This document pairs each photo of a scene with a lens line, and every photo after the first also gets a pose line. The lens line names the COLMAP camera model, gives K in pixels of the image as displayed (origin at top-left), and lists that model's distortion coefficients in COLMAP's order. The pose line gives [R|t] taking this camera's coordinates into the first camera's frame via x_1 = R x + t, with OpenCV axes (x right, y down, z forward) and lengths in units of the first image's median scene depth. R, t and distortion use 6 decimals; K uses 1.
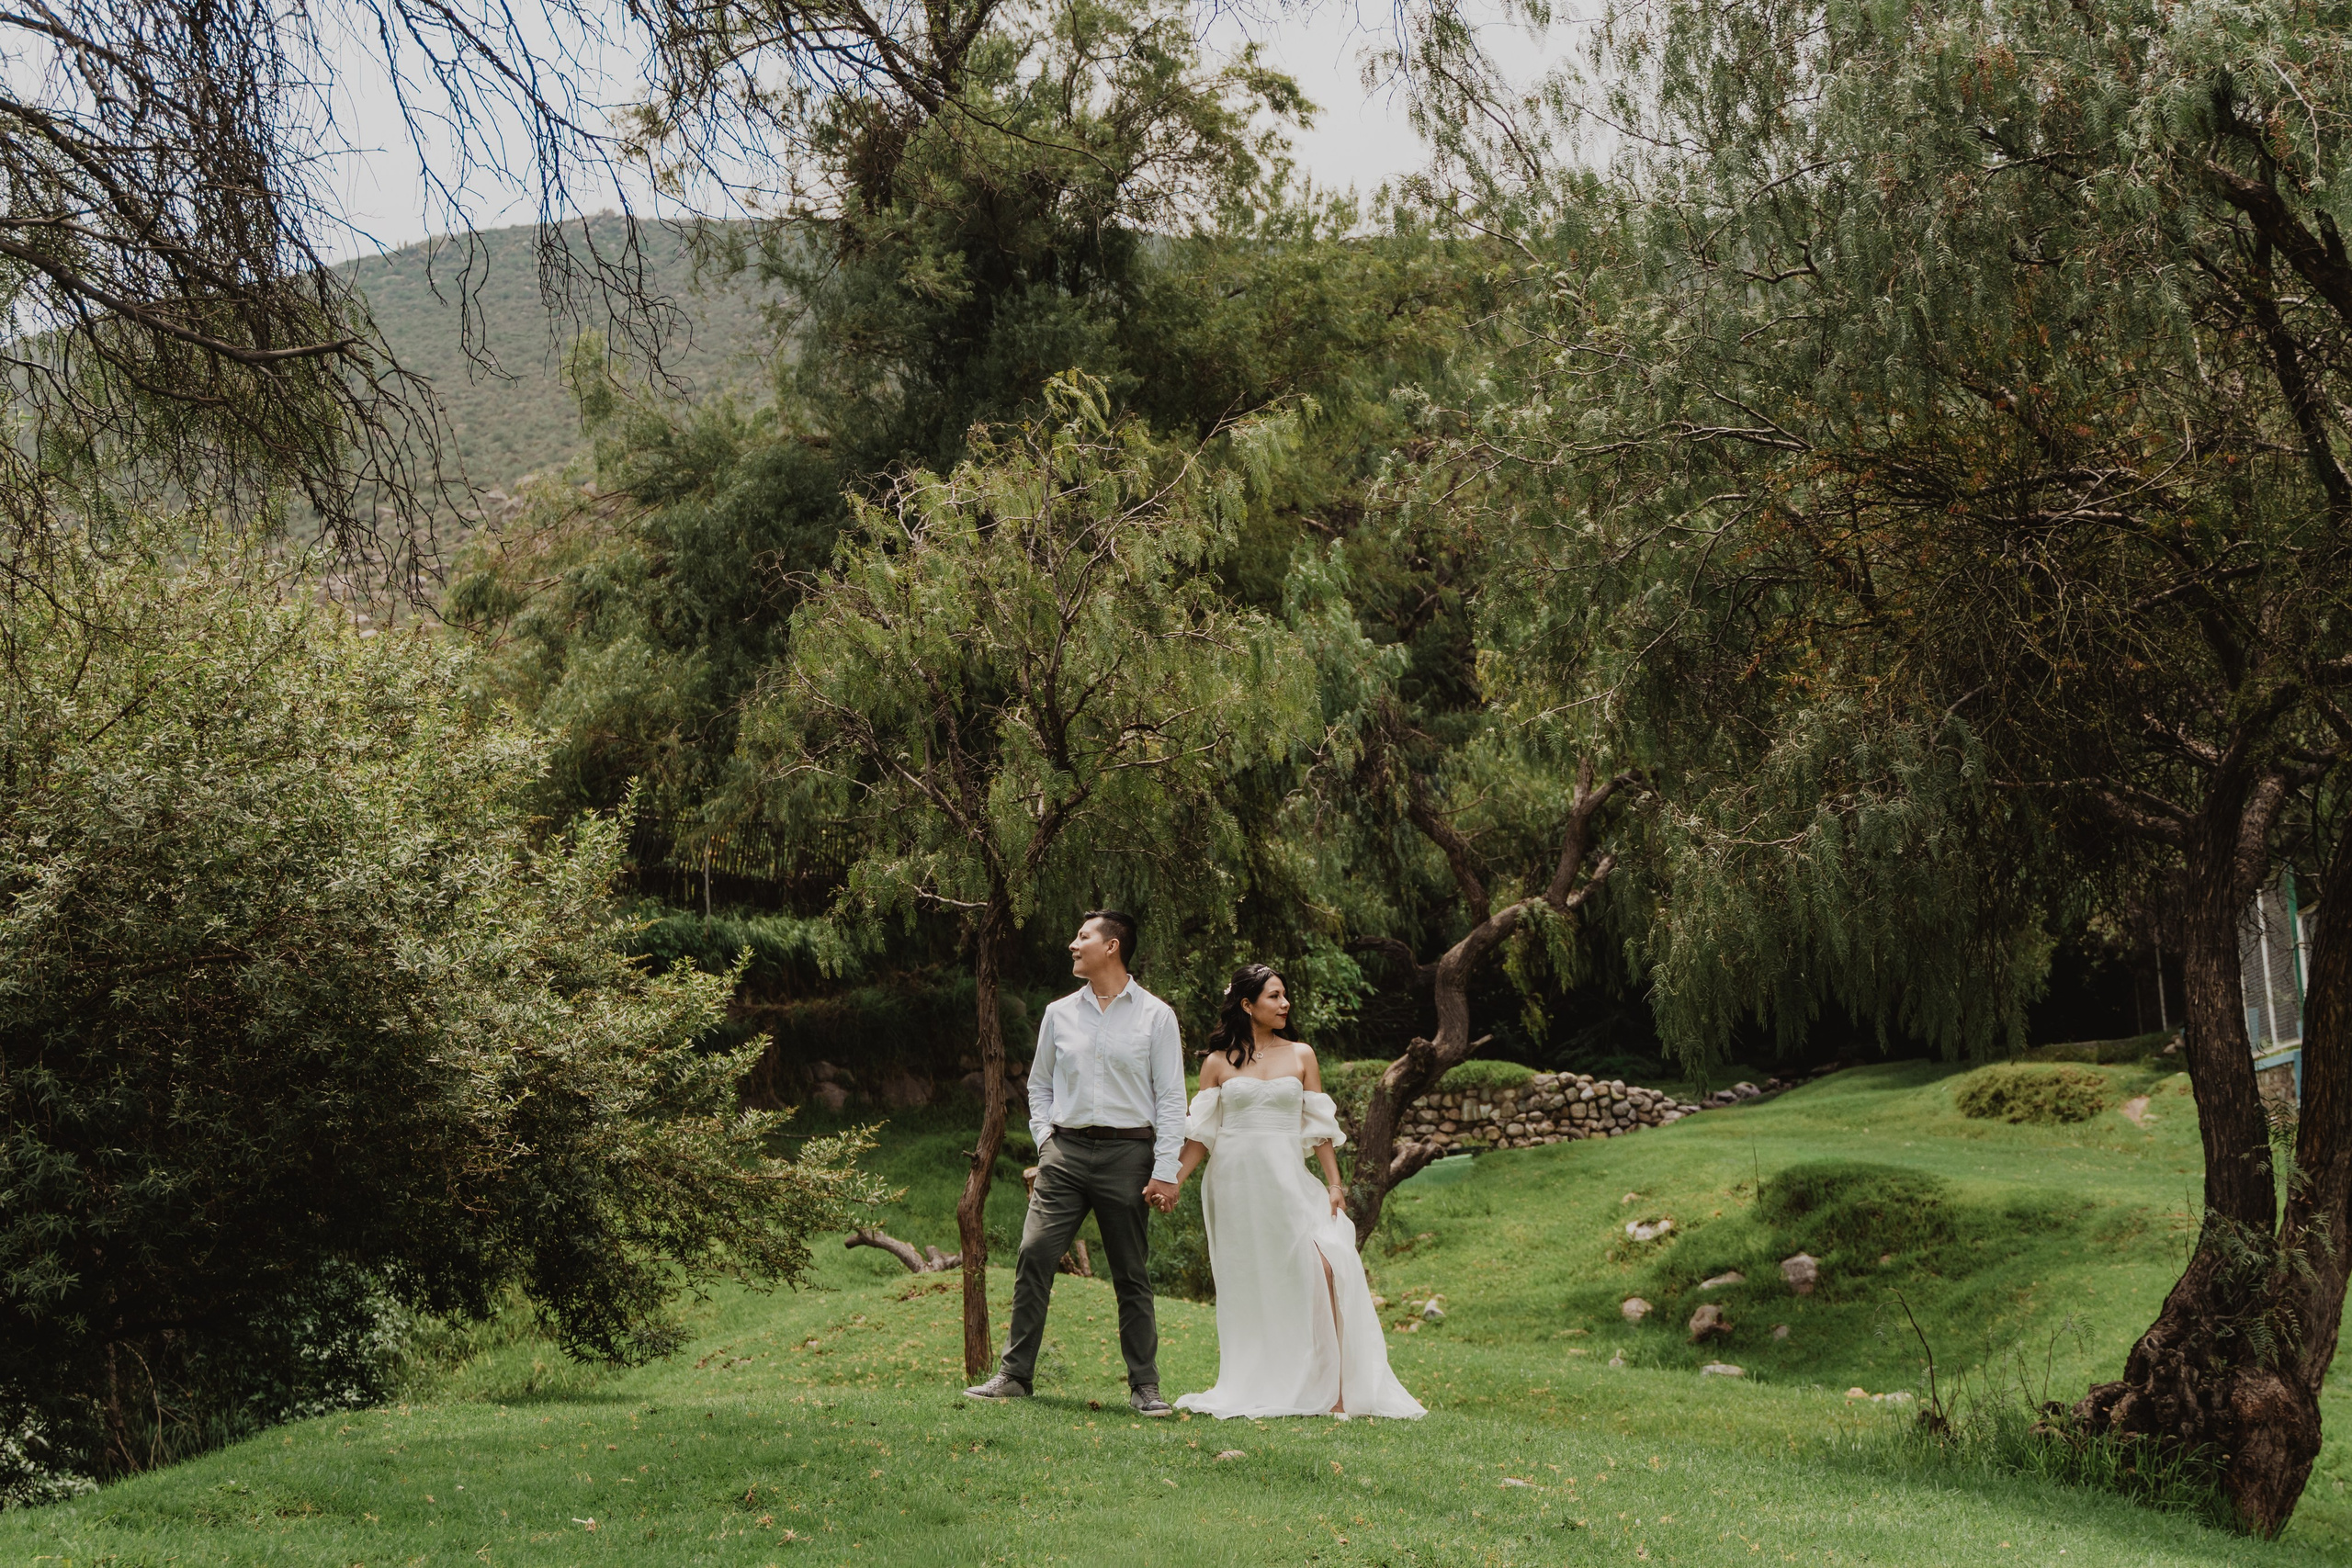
lens RADIAL K [[3223.6, 0, 1169.1], [0, 3223.6, 795.2], [0, 0, 1]] dist [-0.015298, -0.059540]
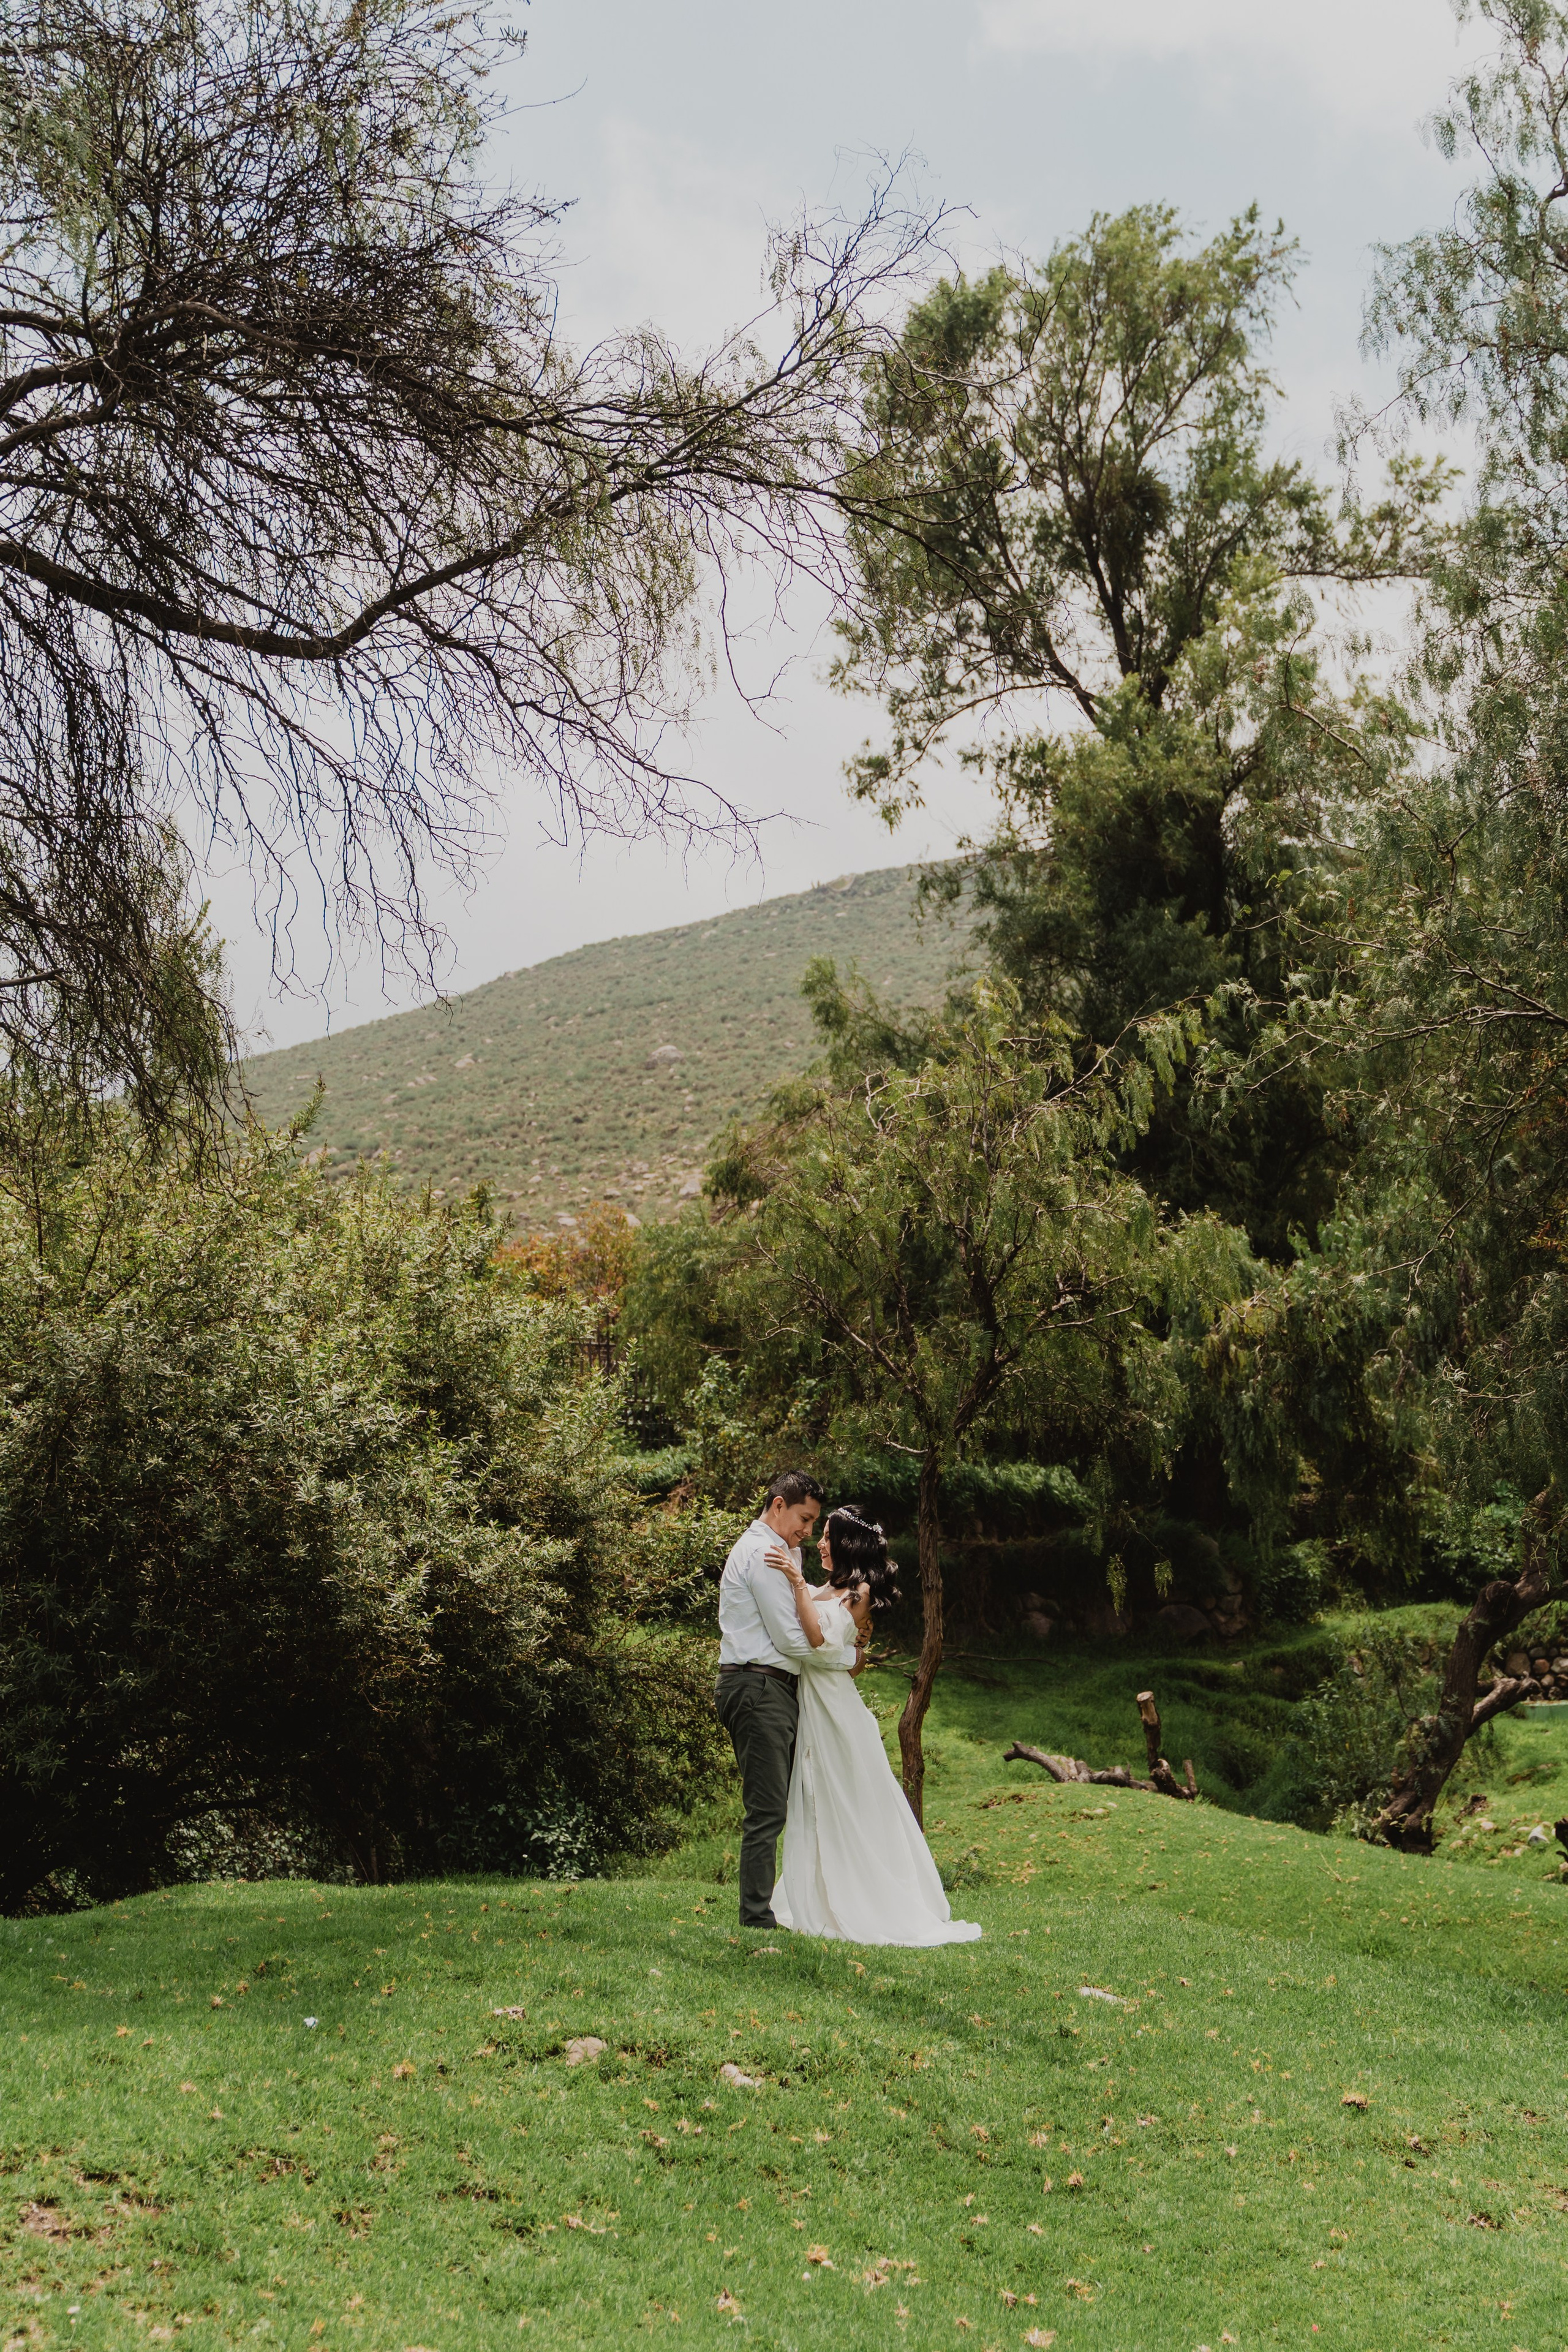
lens RADIAL K [[2848.9, 0, 787.8], [0, 2848.9, 1172.0], [0, 0, 1]] dist [0.002185, -0.039649]
pose [[0.973796, -0.013588, -0.227016, 0.108127], [-0.001074, 0.997927, -0.064341, 0.000579], [0.227419, 0.062899, 0.971763, 0.016939]]
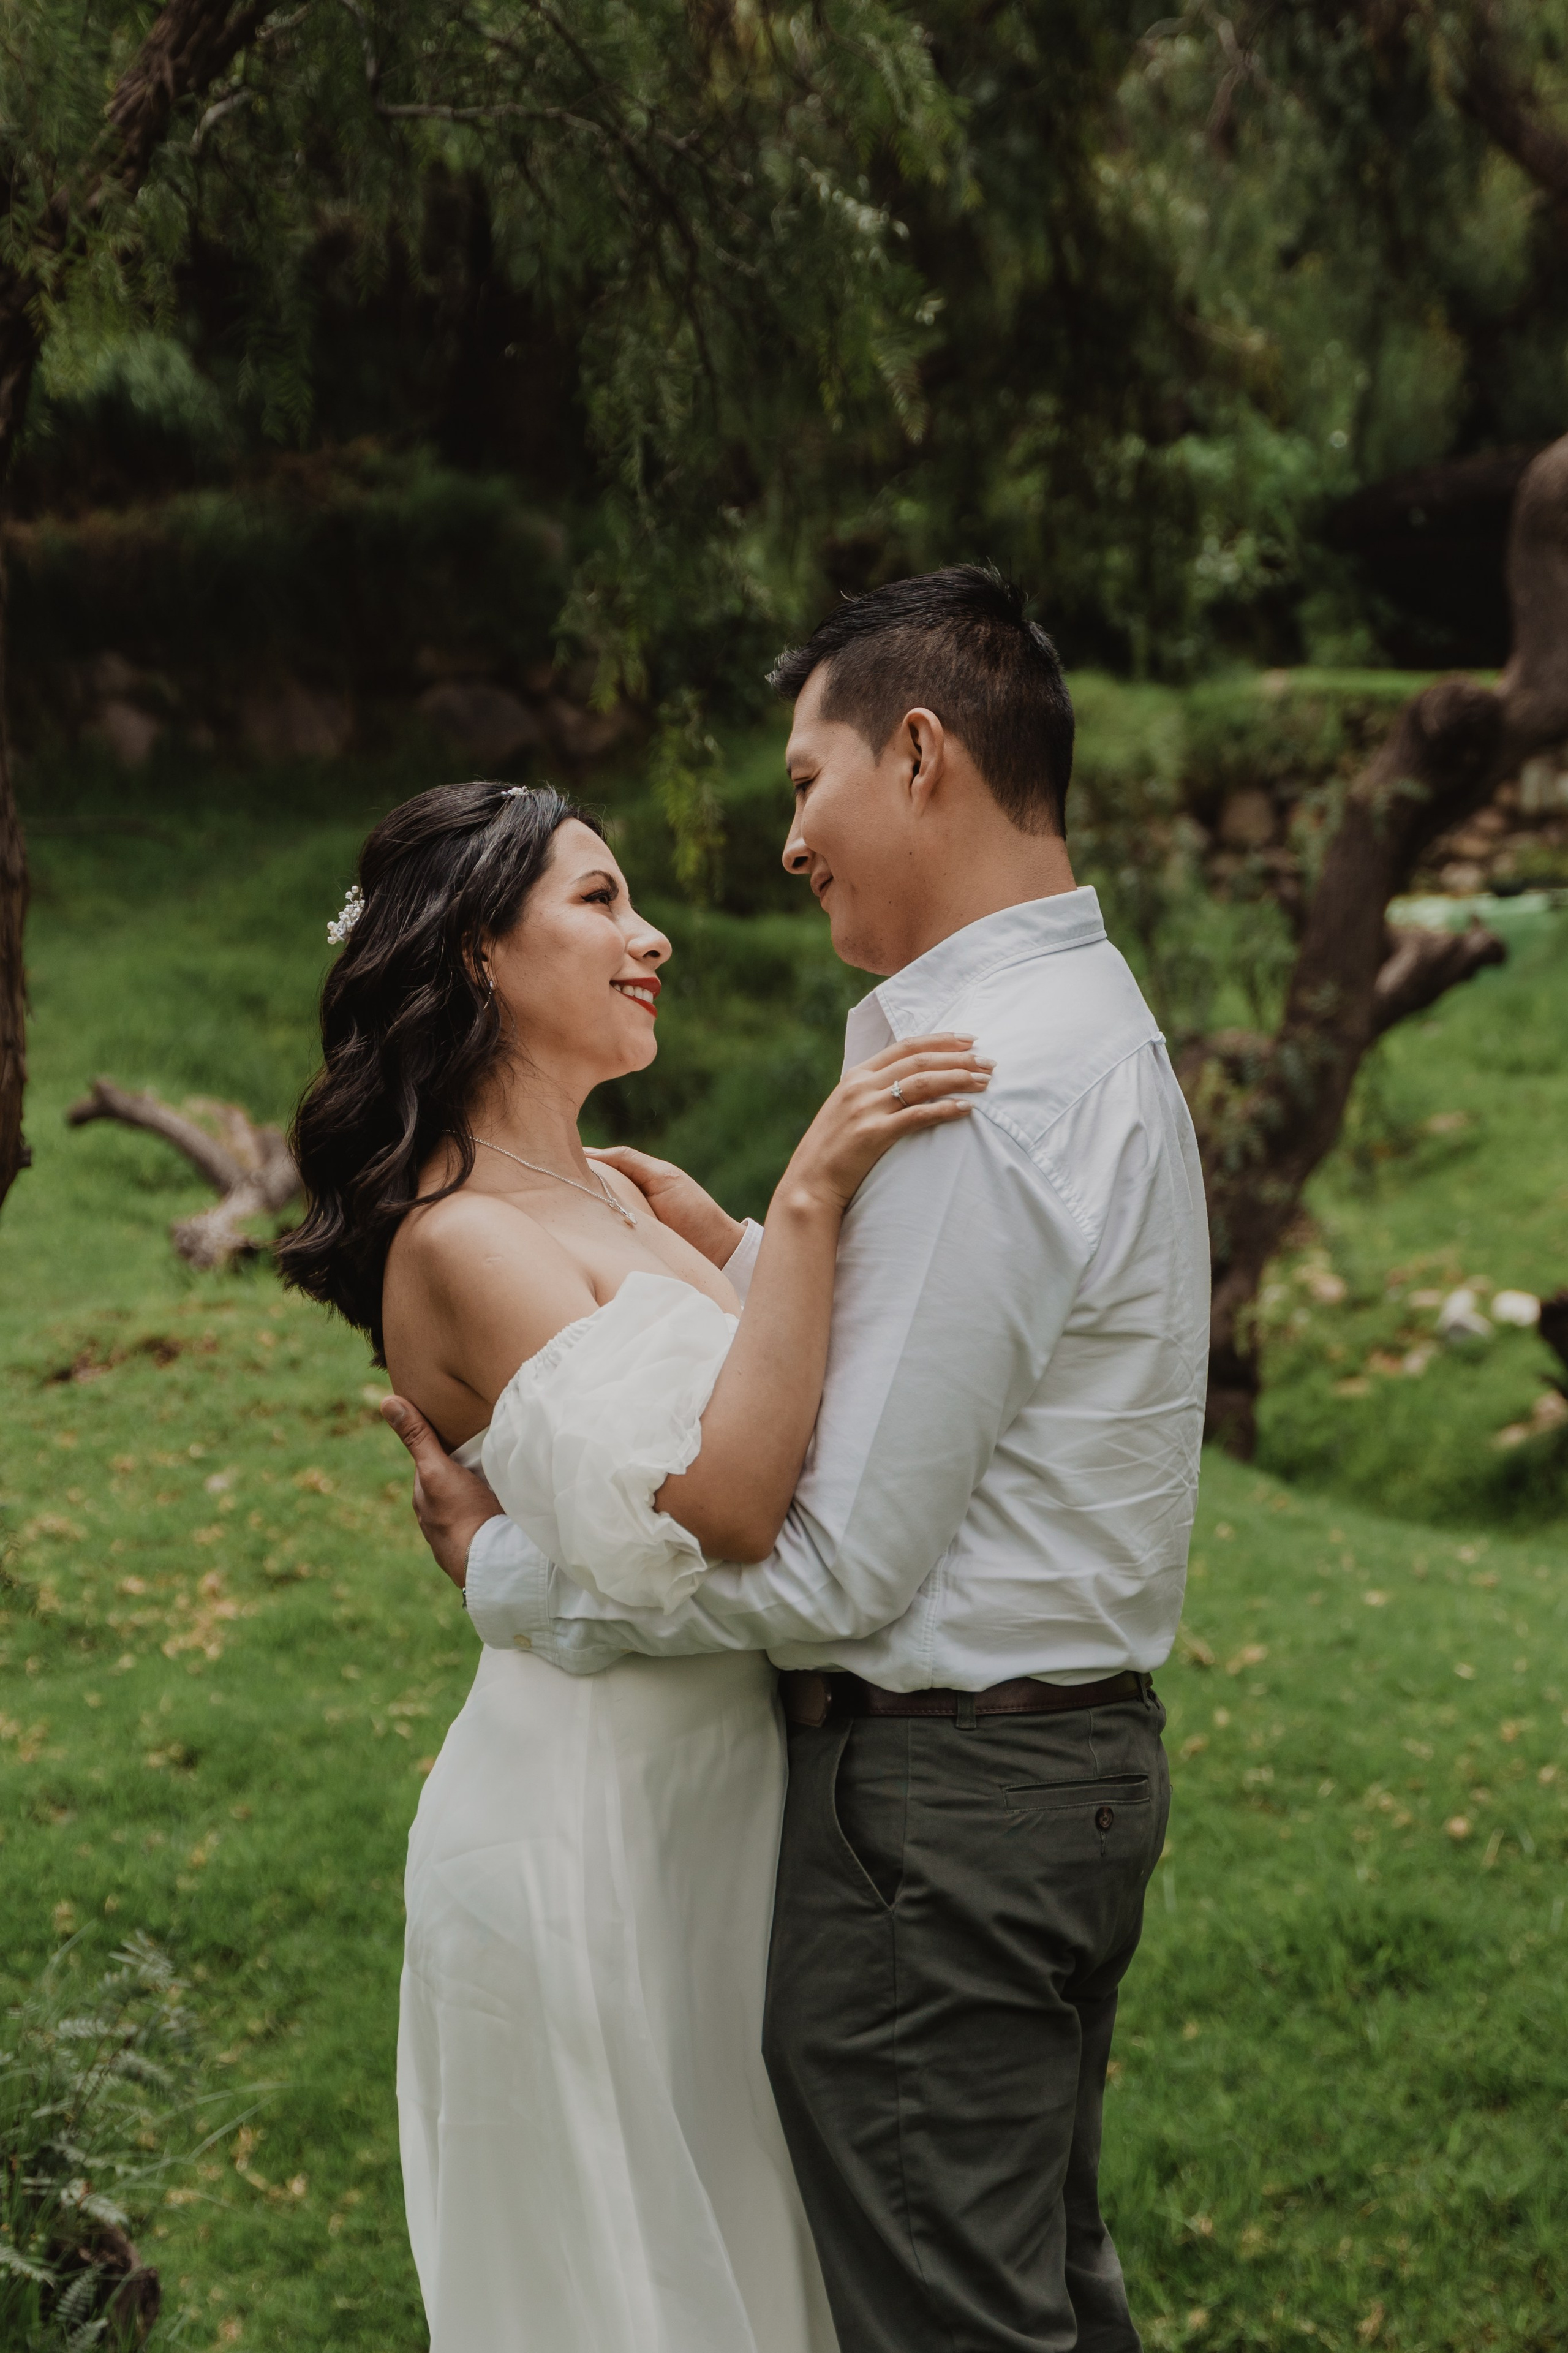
lens RADIAL K [[6139.3, 0, 782.8], [0, 6139.3, 1175.0], [0, 0, 1]] dist [0.015760, 0.346930]
pose [[0.999455, 0.024817, -0.021776, 0.021117], [-0.020701, 0.984837, 0.172245, 0.014024], [0.025721, -0.171700, 0.984813, 0.430199]]
